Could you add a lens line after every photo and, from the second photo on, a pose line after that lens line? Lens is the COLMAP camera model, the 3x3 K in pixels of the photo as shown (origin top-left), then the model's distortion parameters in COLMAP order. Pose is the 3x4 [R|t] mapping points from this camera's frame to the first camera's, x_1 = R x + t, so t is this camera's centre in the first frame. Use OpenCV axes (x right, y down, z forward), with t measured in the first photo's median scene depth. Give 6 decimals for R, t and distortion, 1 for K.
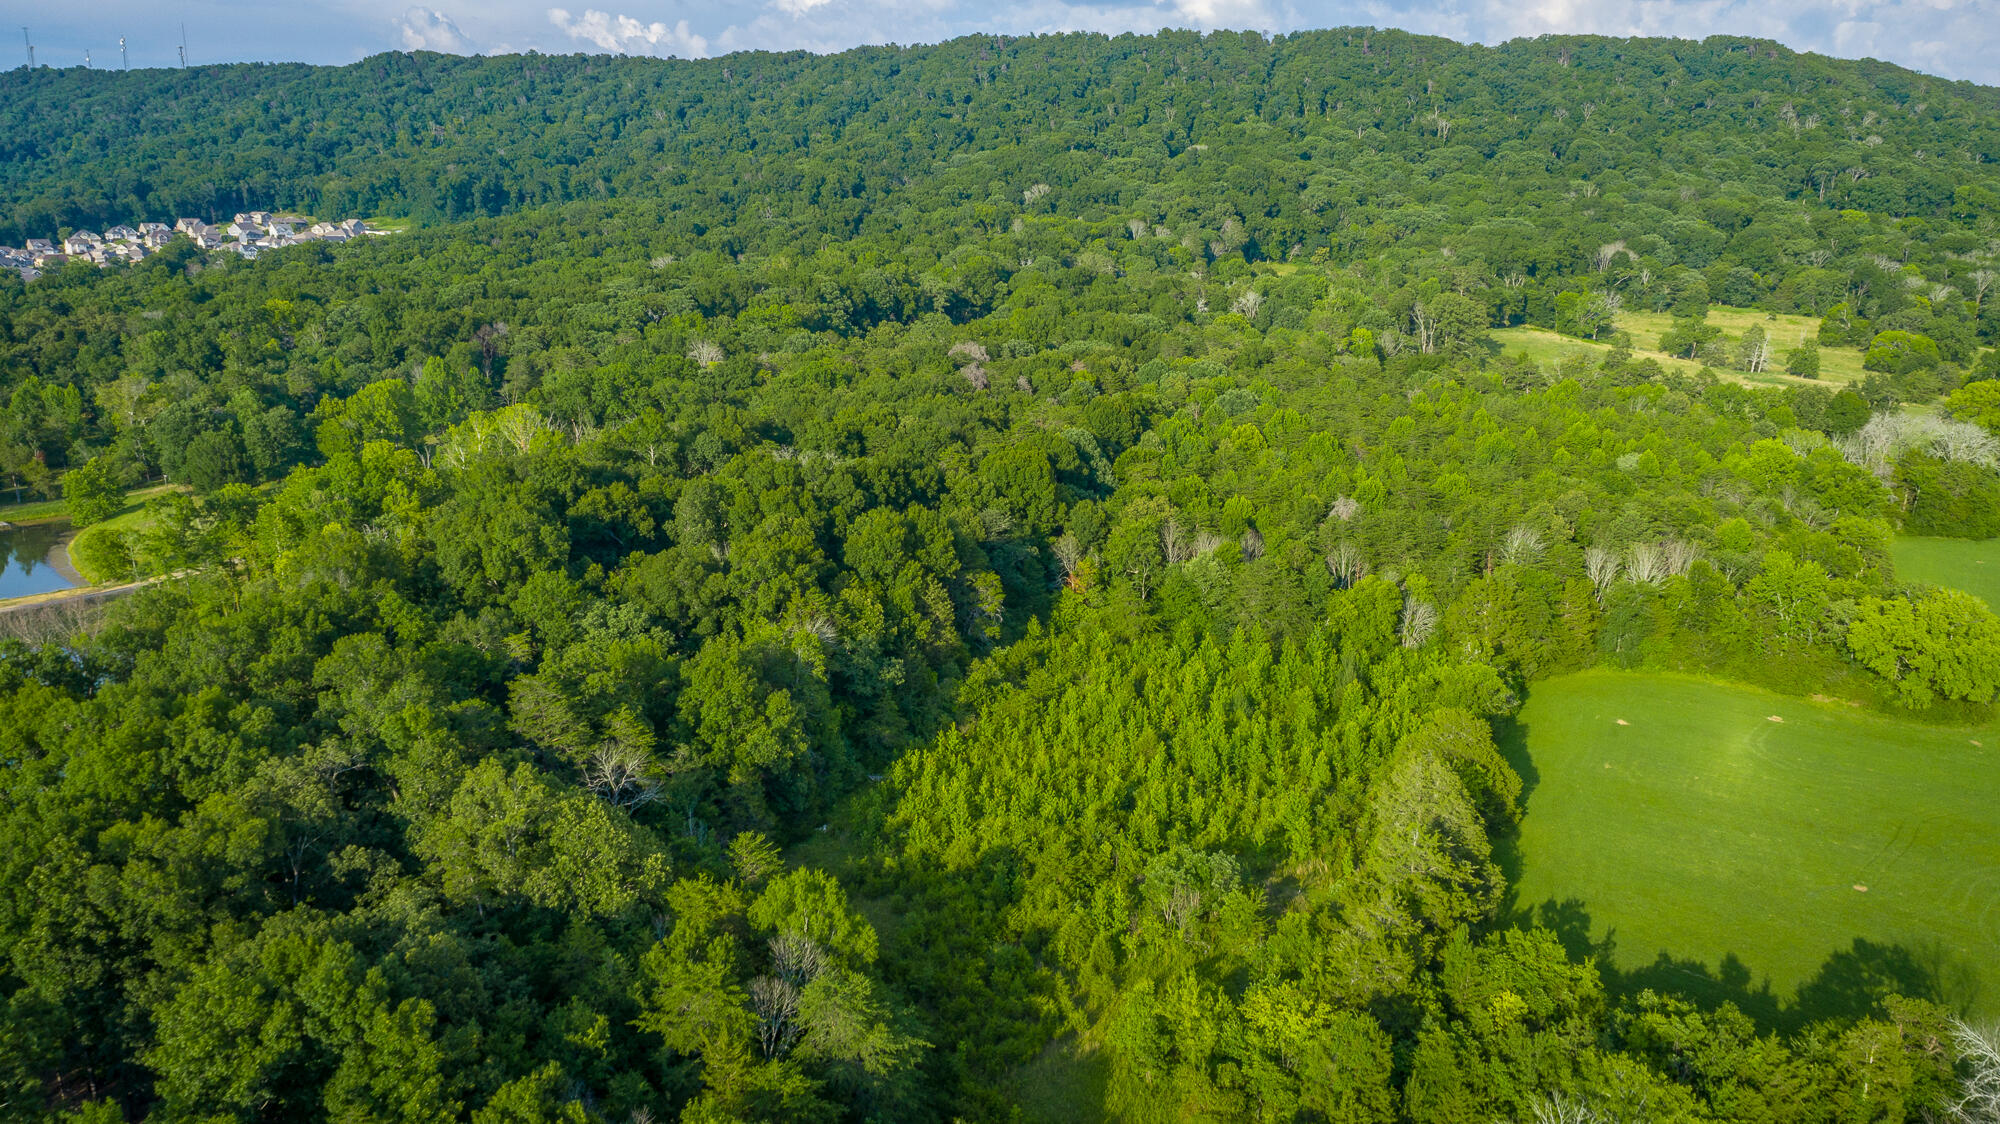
lens RADIAL K [[1347.4, 0, 1003.2], [0, 1347.4, 557.6], [0, 0, 1]] dist [-0.015623, 0.011146]
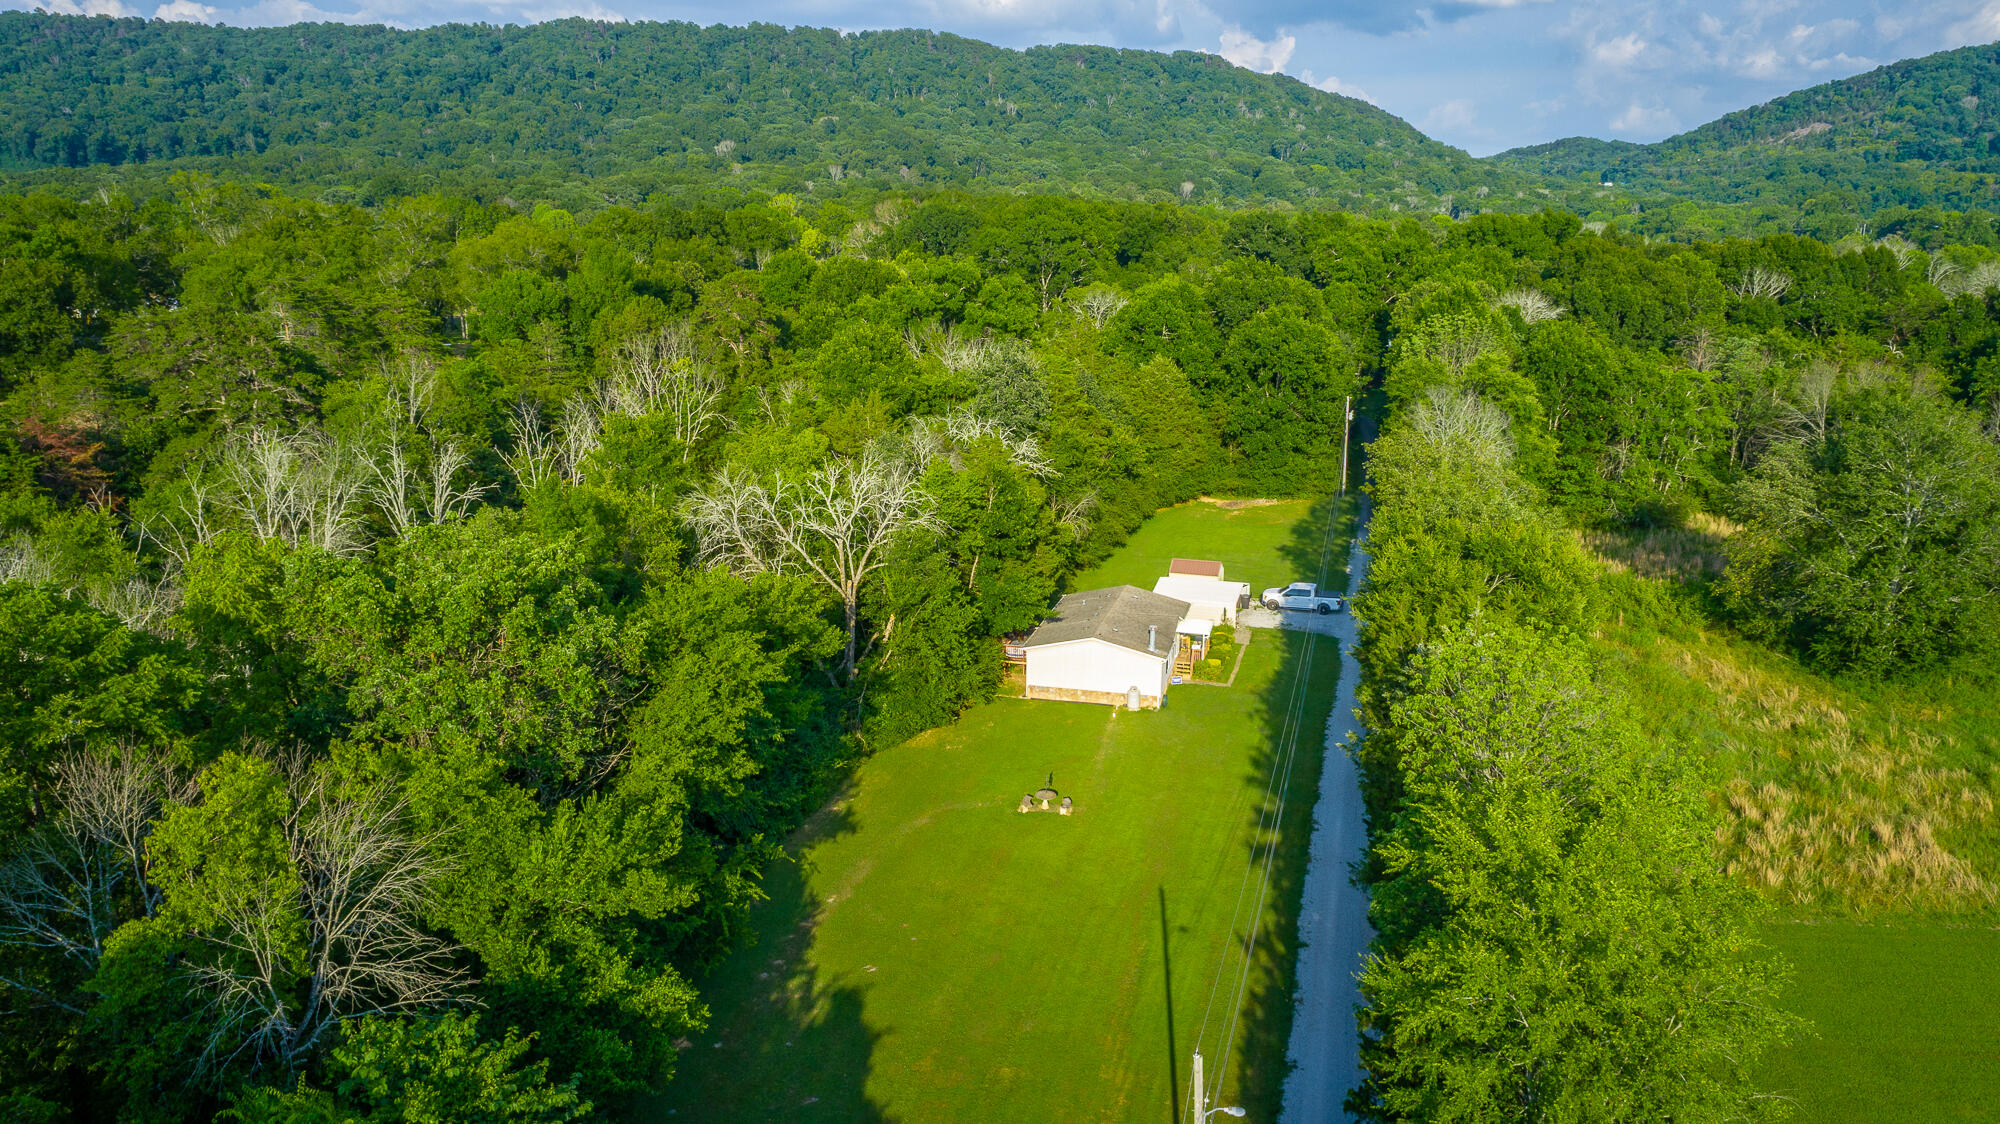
lens RADIAL K [[1347.4, 0, 1001.4], [0, 1347.4, 557.3], [0, 0, 1]] dist [-0.015623, 0.011146]
pose [[0.910345, -0.097393, 0.402227, -0.228606], [0.104300, 0.994535, 0.004753, 0.090556], [-0.400491, 0.037625, 0.915528, -0.135912]]
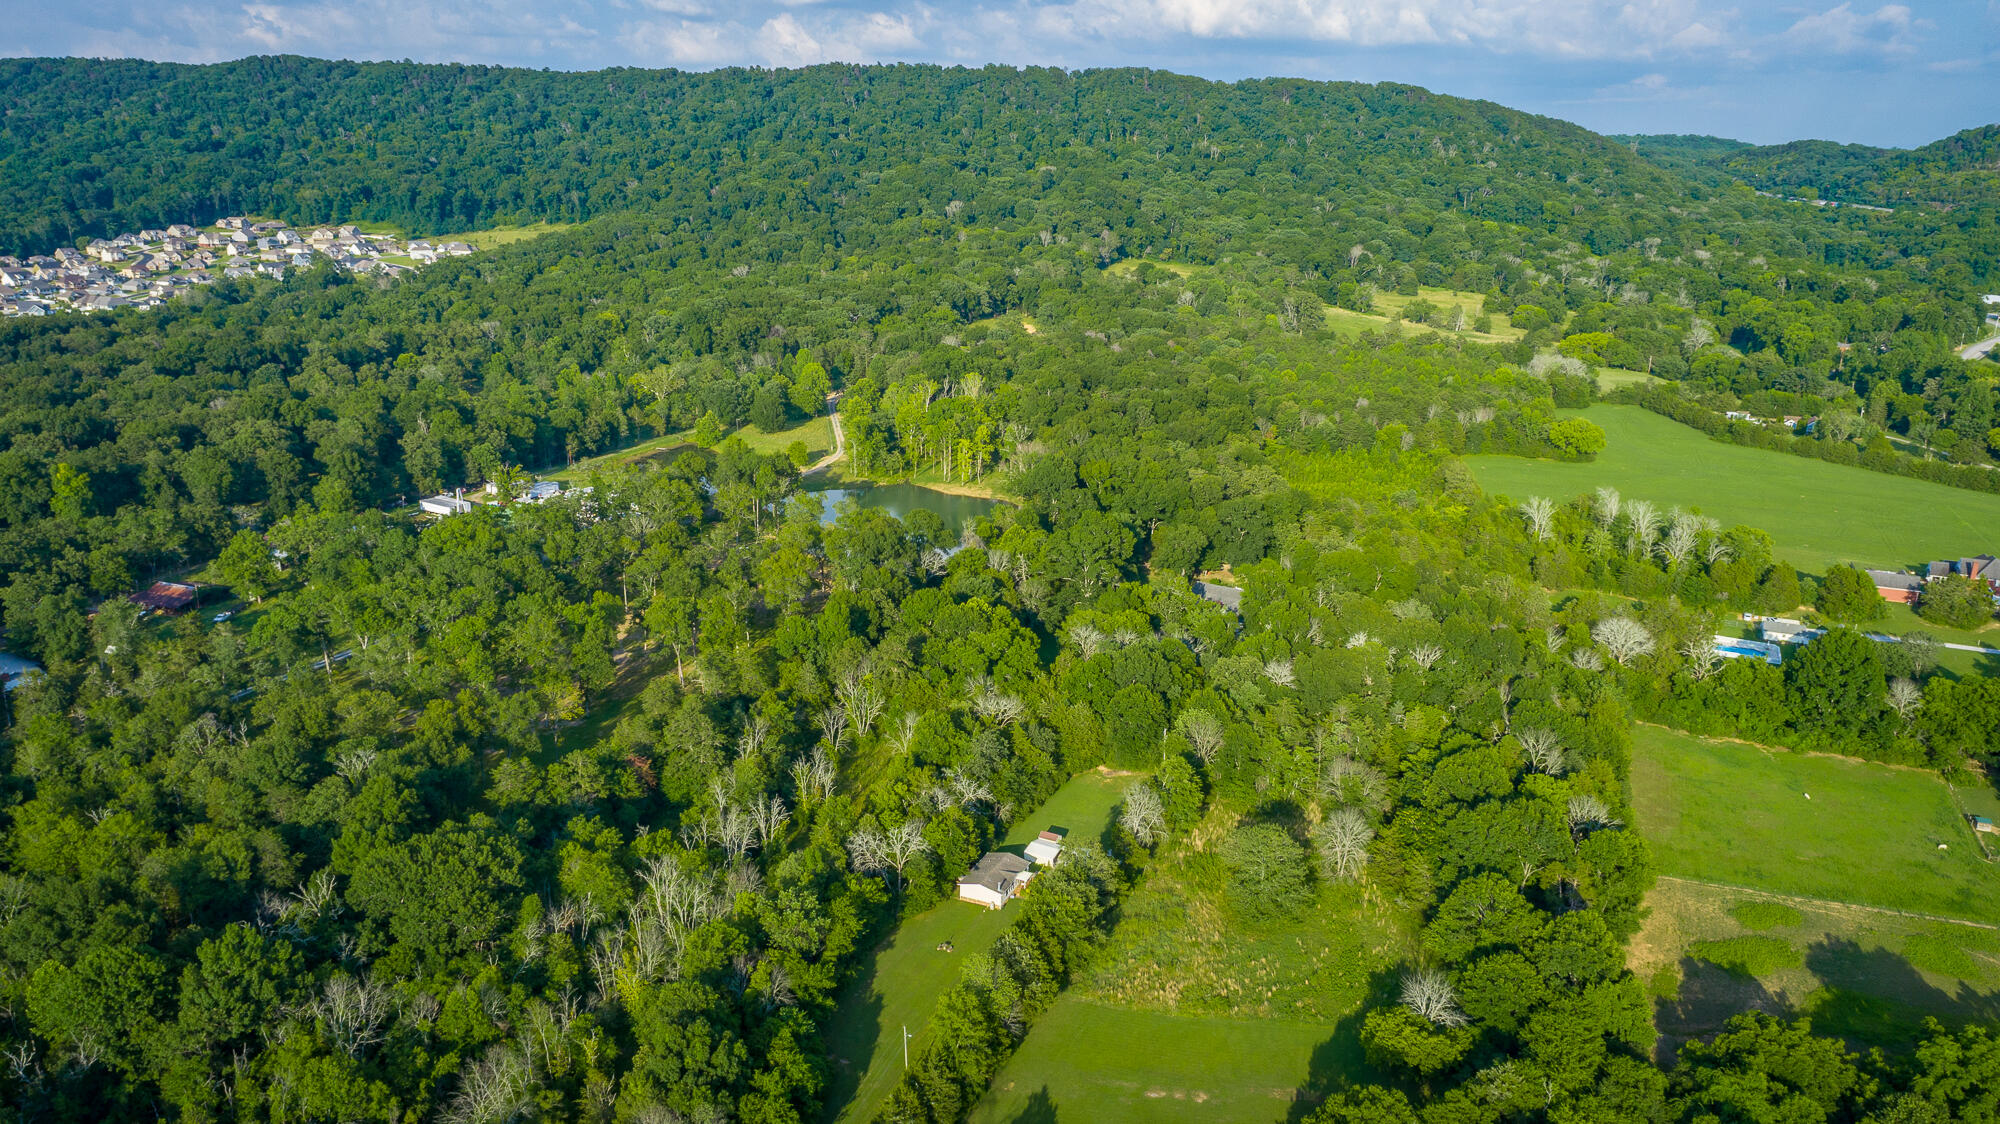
lens RADIAL K [[1347.4, 0, 1002.7], [0, 1347.4, 558.0], [0, 0, 1]] dist [-0.015623, 0.011146]
pose [[0.969005, -0.069645, 0.237021, -0.241802], [0.061178, 0.997204, 0.042901, 0.024987], [-0.239346, -0.027070, 0.970557, -0.305704]]
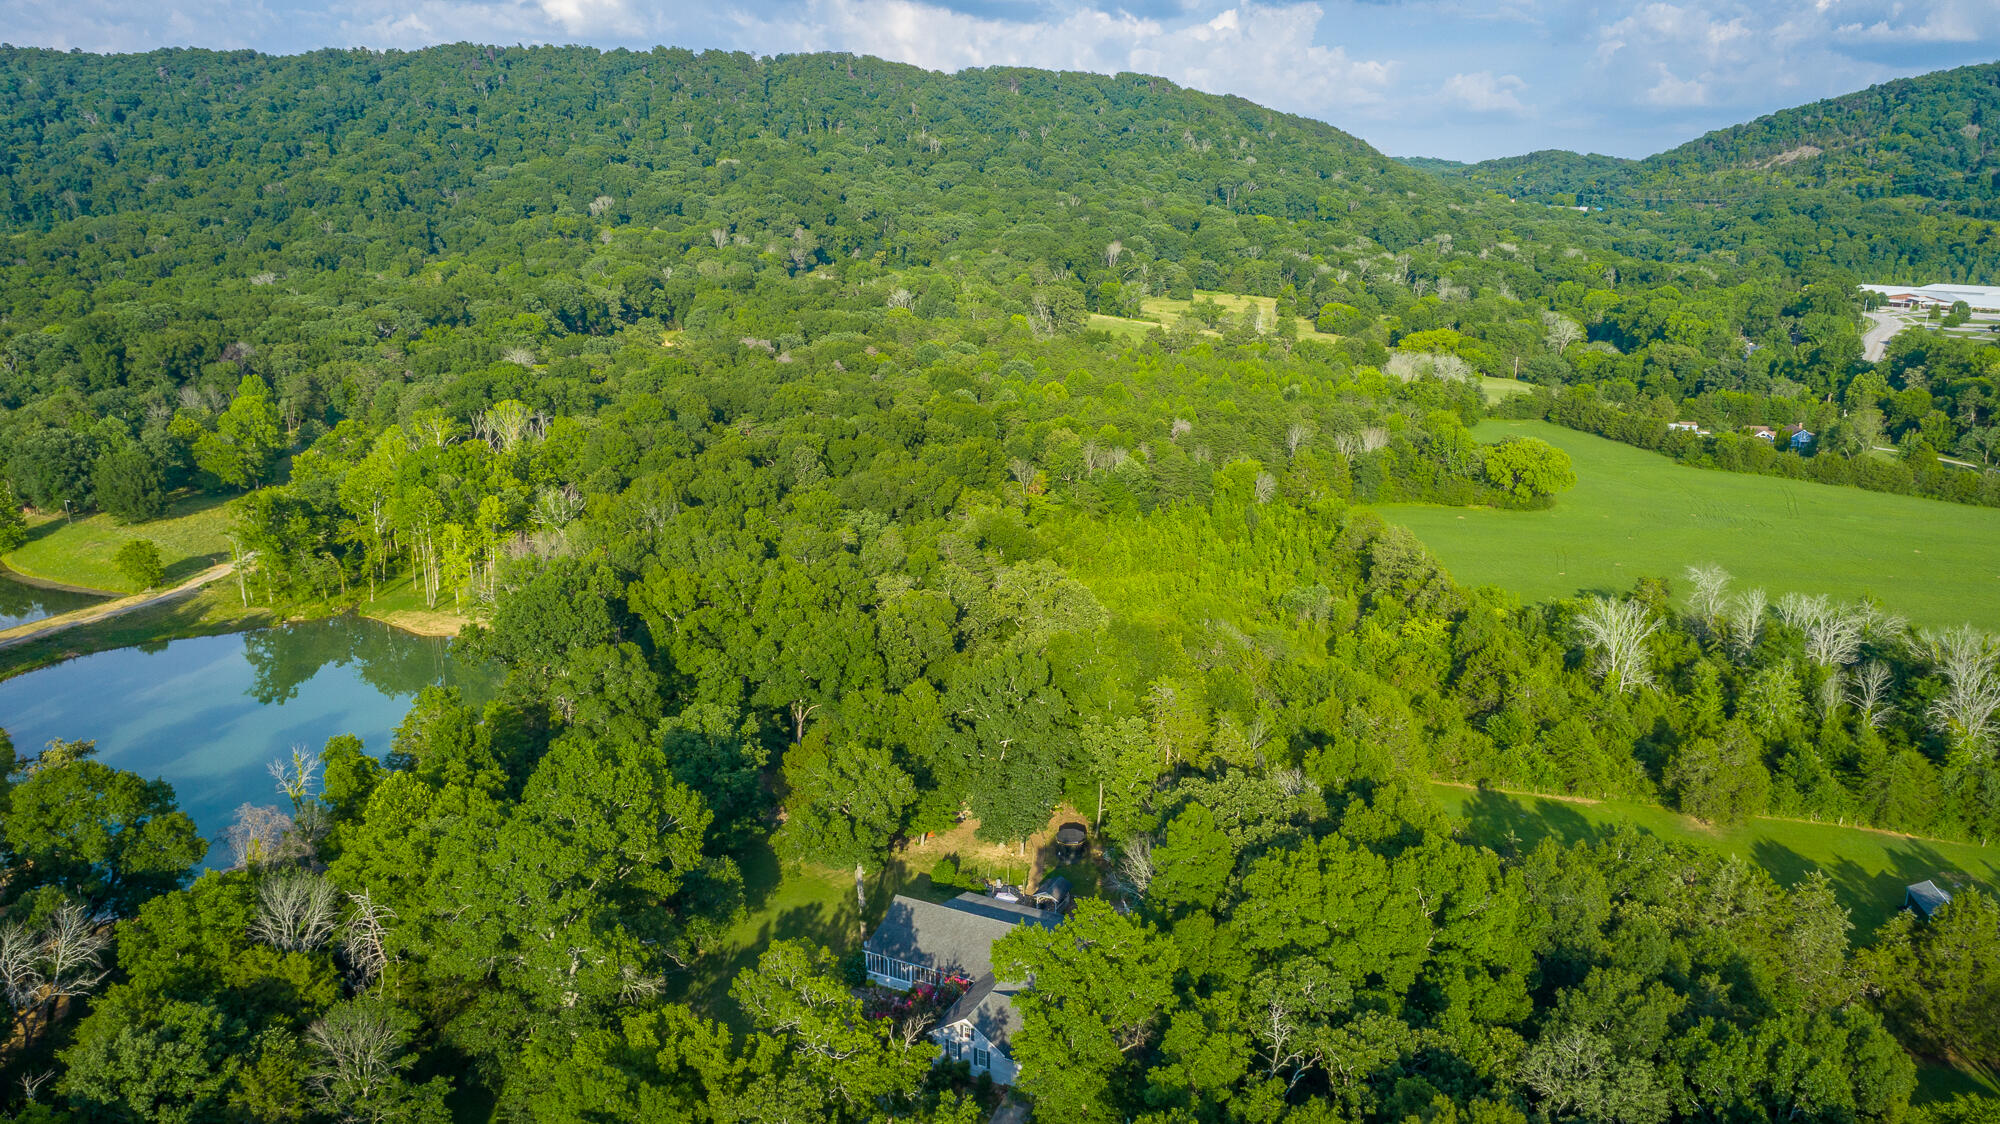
lens RADIAL K [[1347.4, 0, 1001.1], [0, 1347.4, 556.2], [0, 0, 1]] dist [-0.015623, 0.011146]
pose [[0.904545, -0.111354, 0.411581, -0.136101], [0.112500, 0.993419, 0.021525, 0.012748], [-0.411269, 0.026833, 0.911119, -0.068875]]
